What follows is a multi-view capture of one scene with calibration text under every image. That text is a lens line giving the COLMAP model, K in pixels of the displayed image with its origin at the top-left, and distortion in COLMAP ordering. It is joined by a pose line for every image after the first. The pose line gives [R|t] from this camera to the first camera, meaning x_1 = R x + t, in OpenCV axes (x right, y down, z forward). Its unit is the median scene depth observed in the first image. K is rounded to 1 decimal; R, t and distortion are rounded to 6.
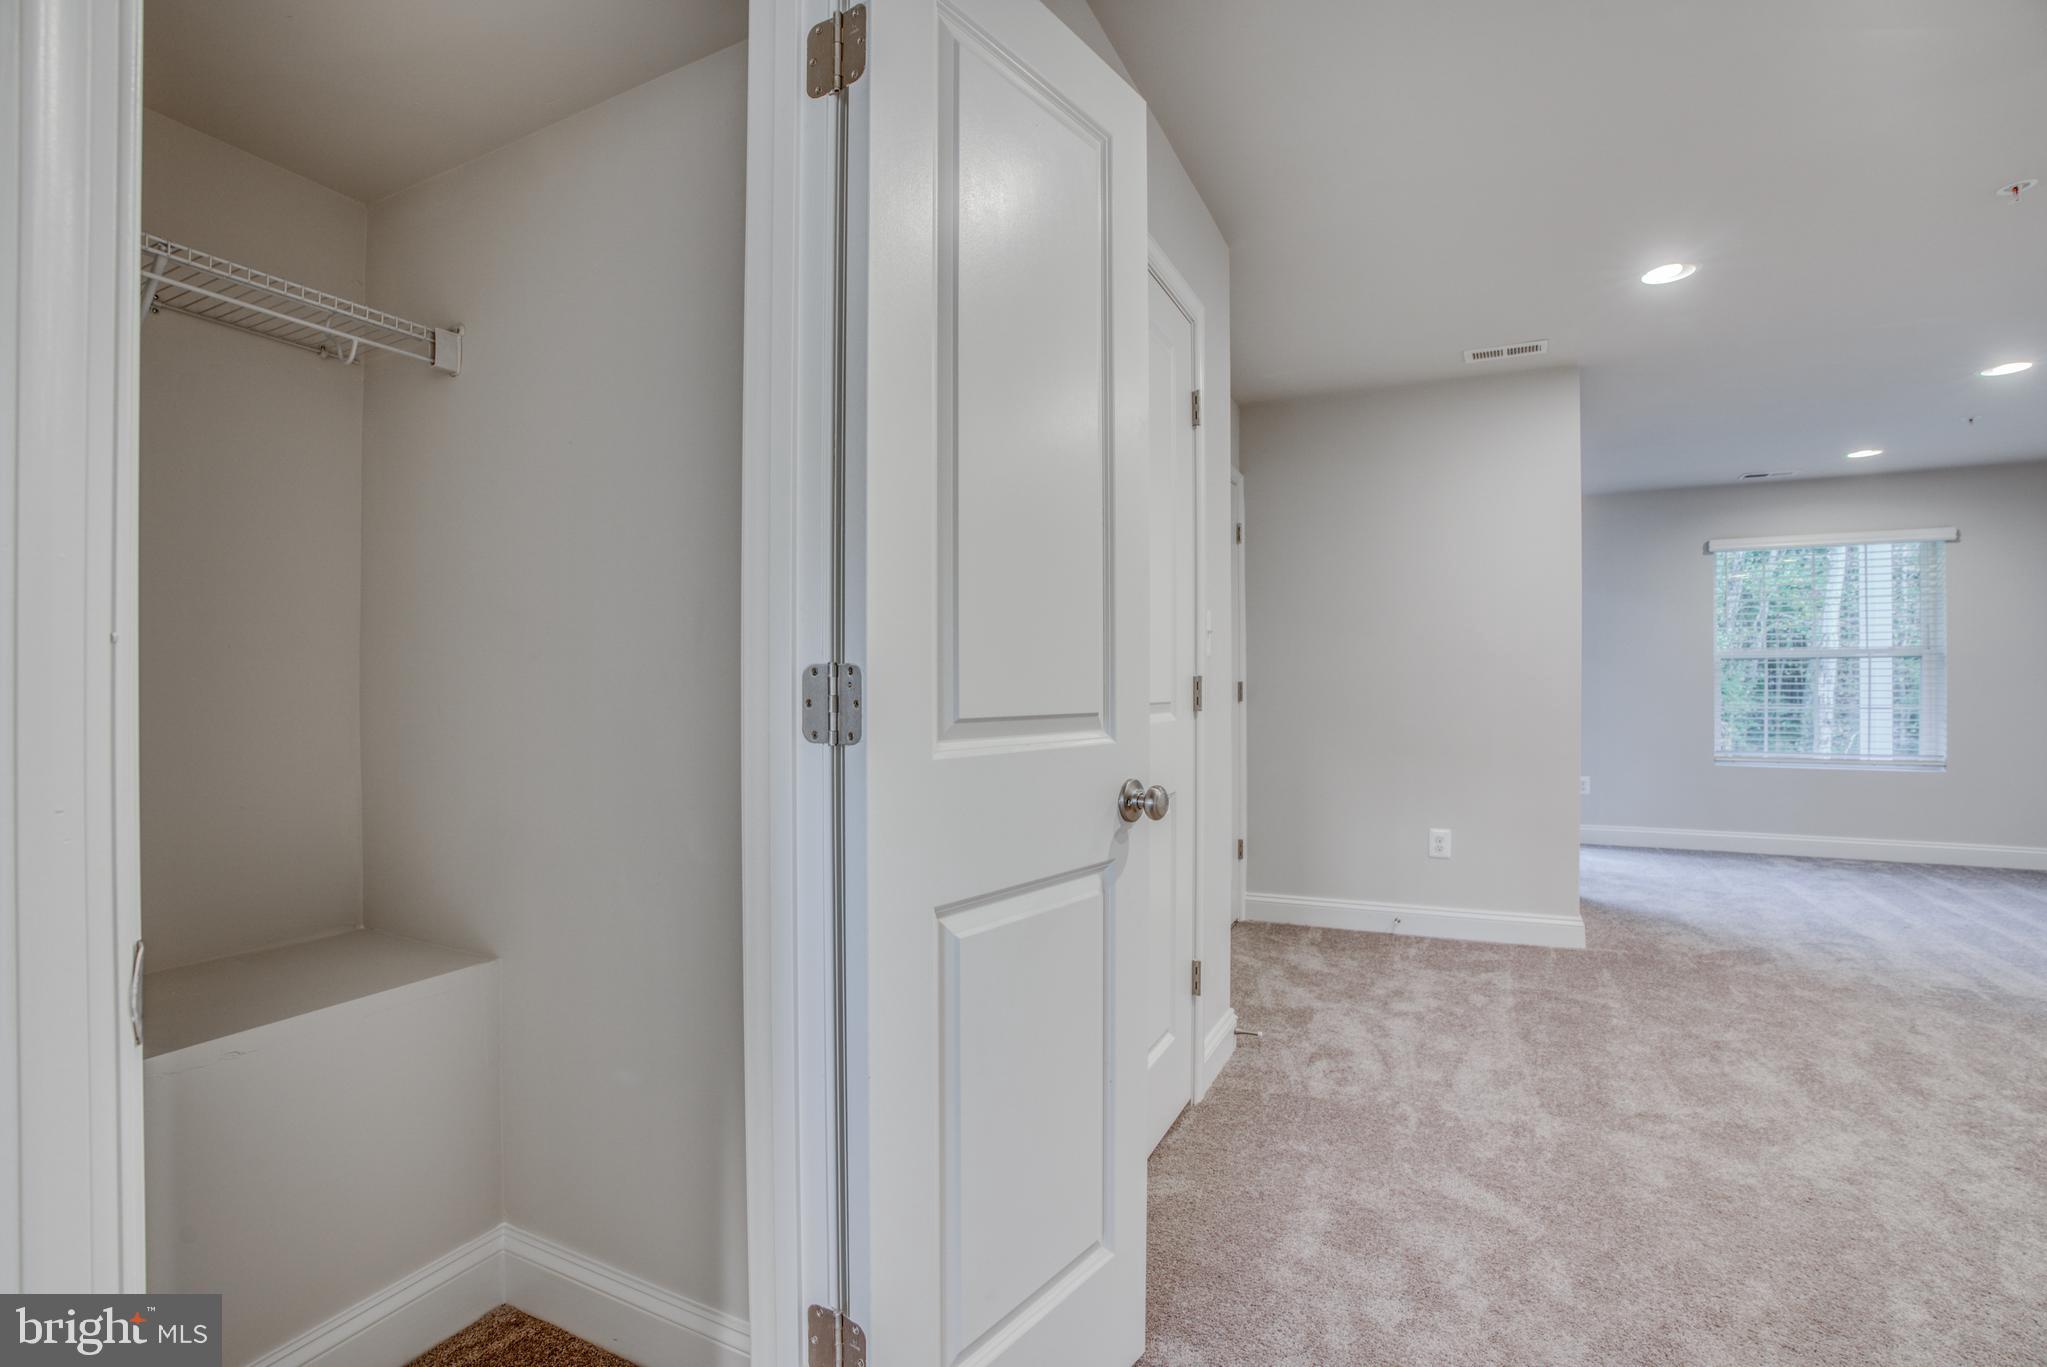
lens RADIAL K [[936.2, 0, 1017.4], [0, 936.2, 681.4], [0, 0, 1]] dist [-0.041130, 0.000191]
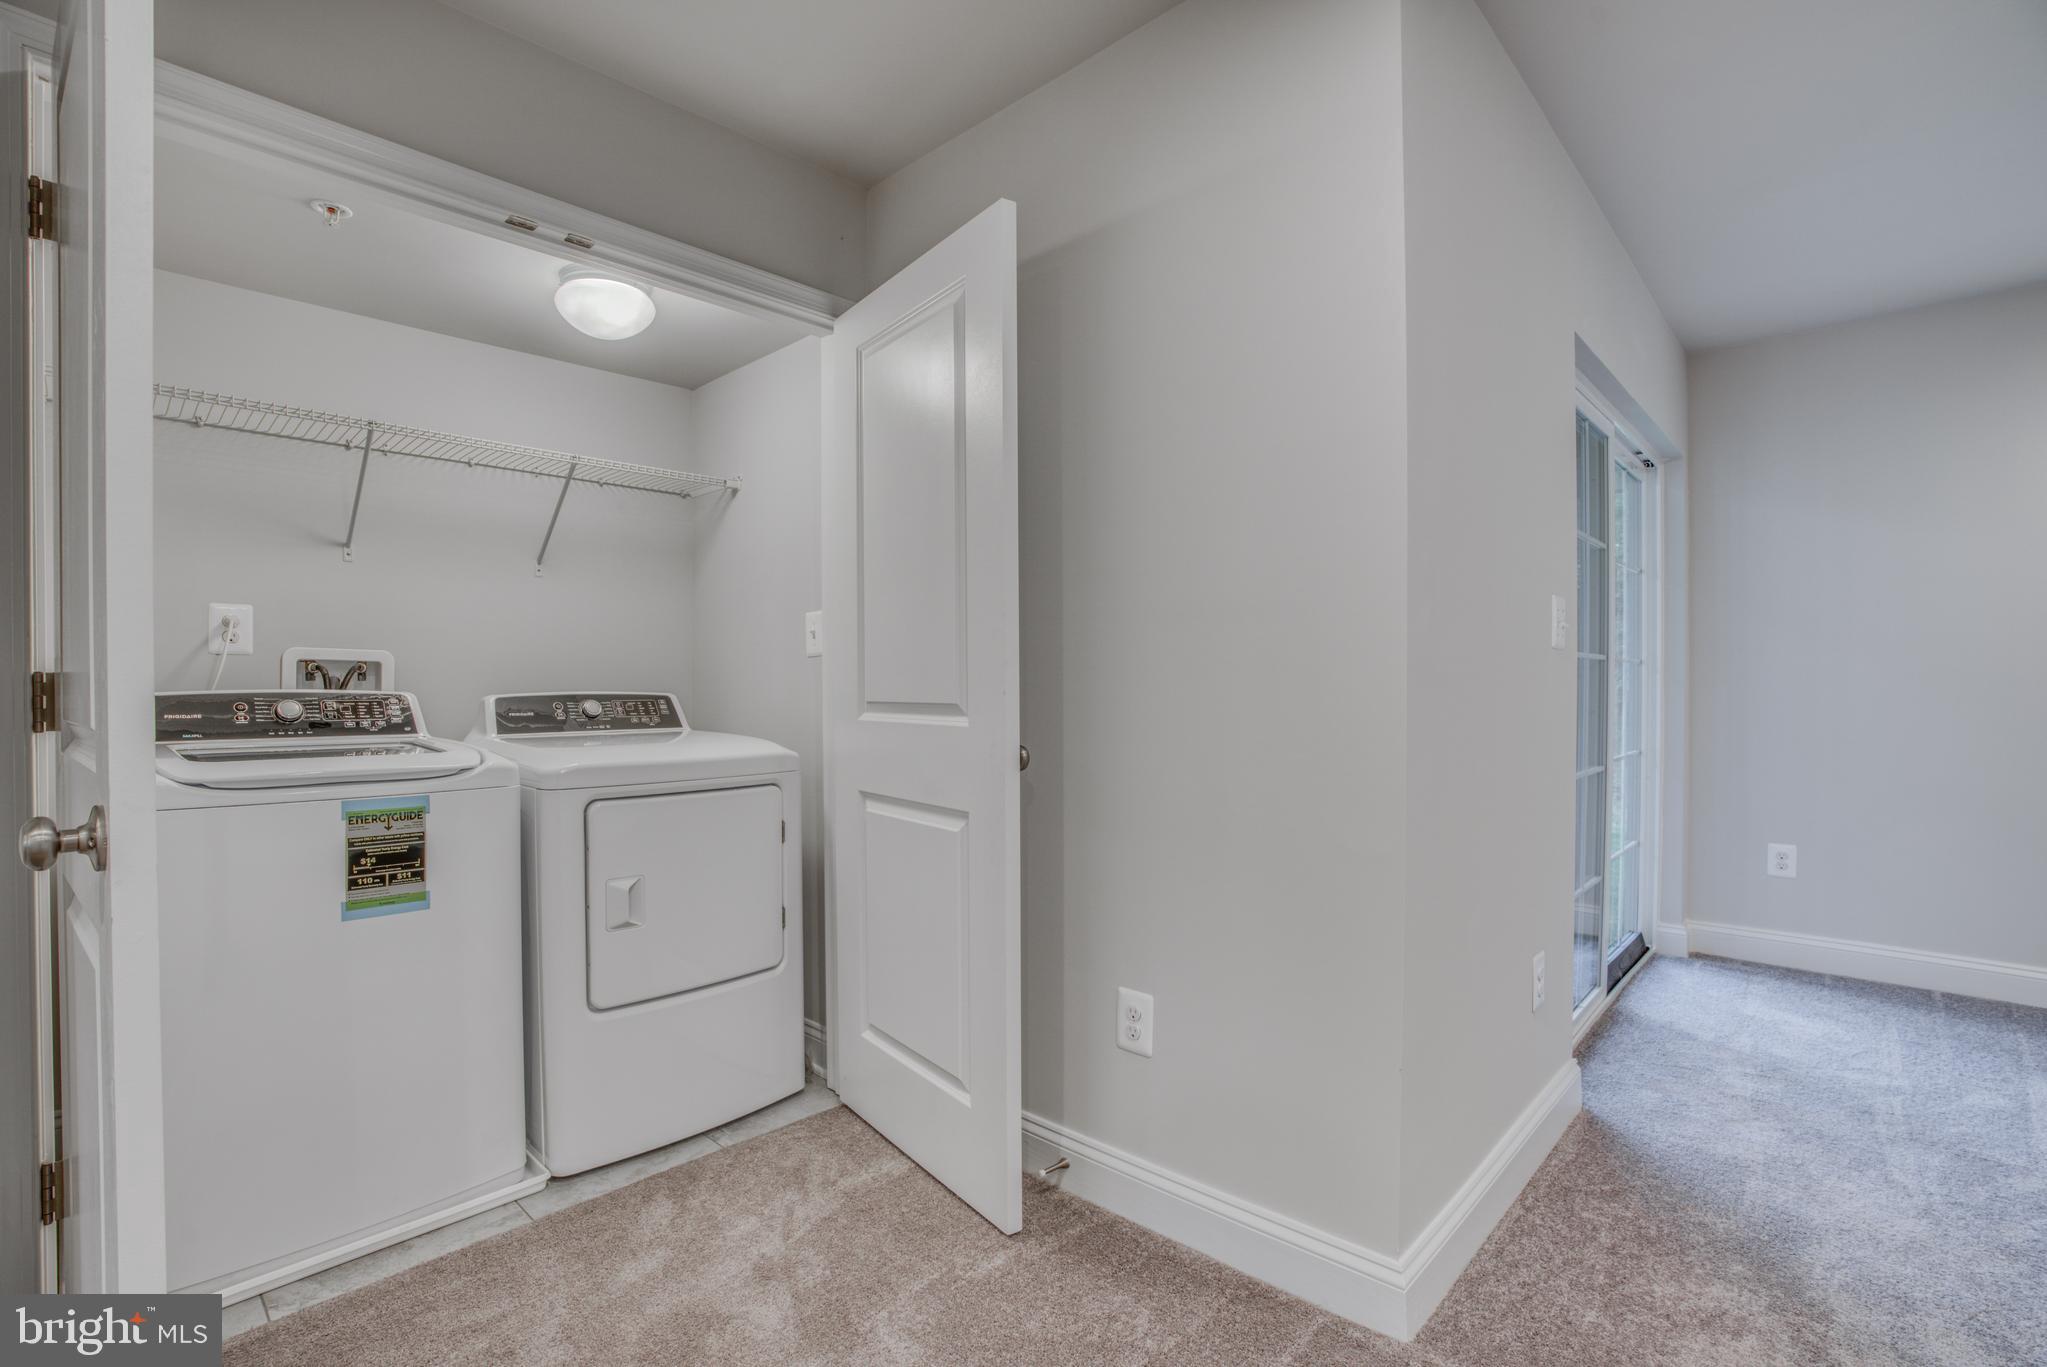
lens RADIAL K [[936.2, 0, 1024.0], [0, 936.2, 687.4], [0, 0, 1]] dist [-0.041130, 0.000191]
pose [[0.955884, 0.005203, -0.293699, 0.495086], [0.003189, 0.999600, 0.028088, -0.009570], [0.293728, -0.027786, 0.955485, 0.487445]]
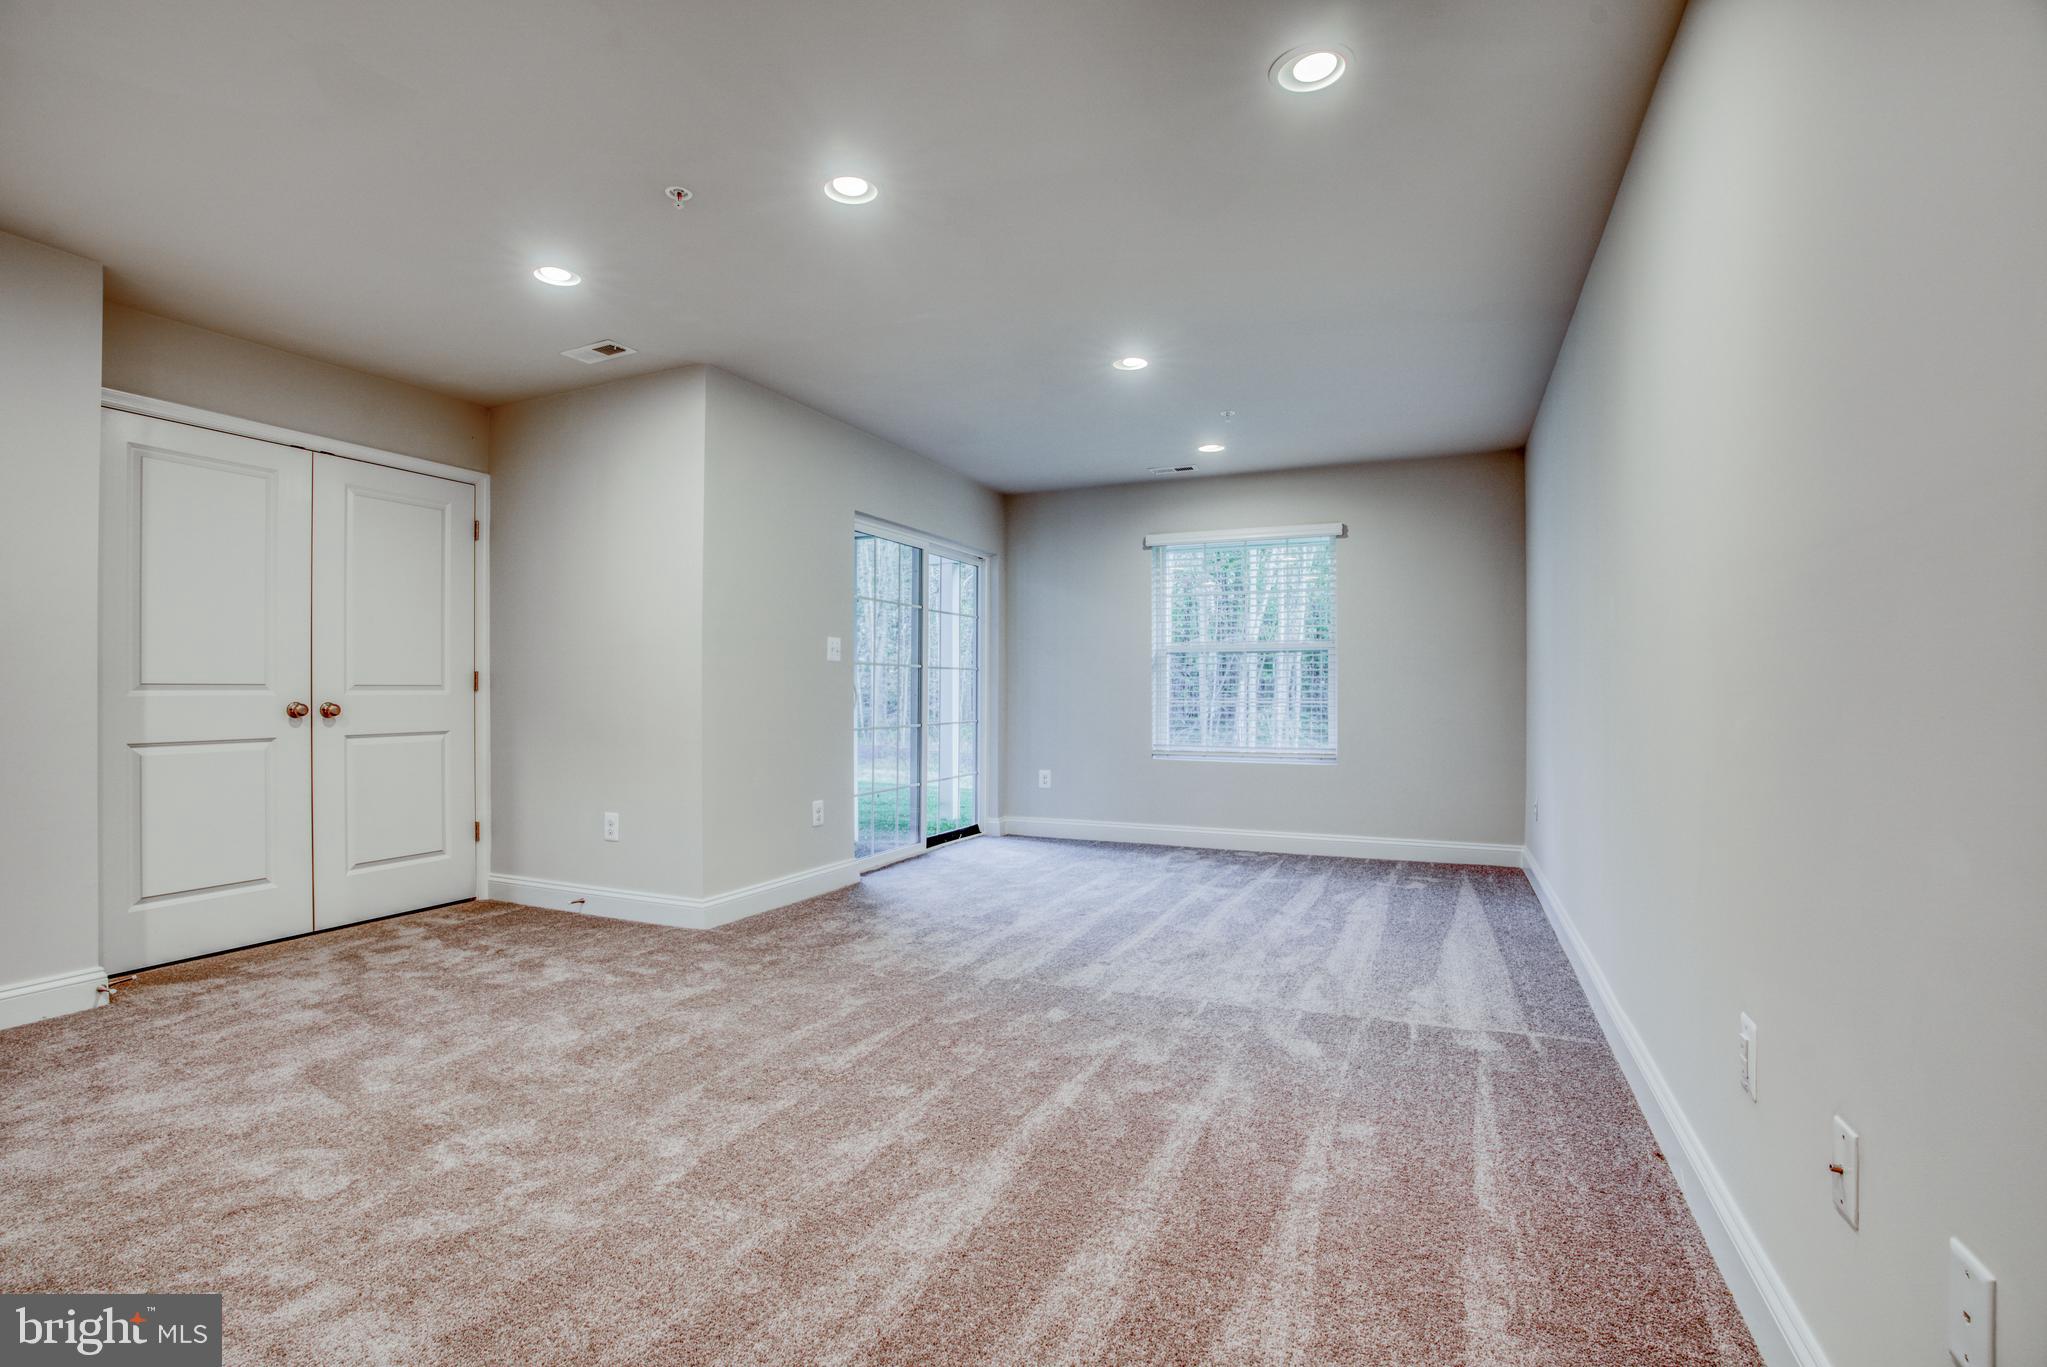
lens RADIAL K [[936.2, 0, 1020.5], [0, 936.2, 693.7], [0, 0, 1]] dist [-0.041130, 0.000191]
pose [[0.999647, 0.002352, 0.026459, 0.813096], [-0.002739, 0.999890, 0.014604, 0.007753], [-0.026422, -0.014672, 0.999543, -0.048504]]
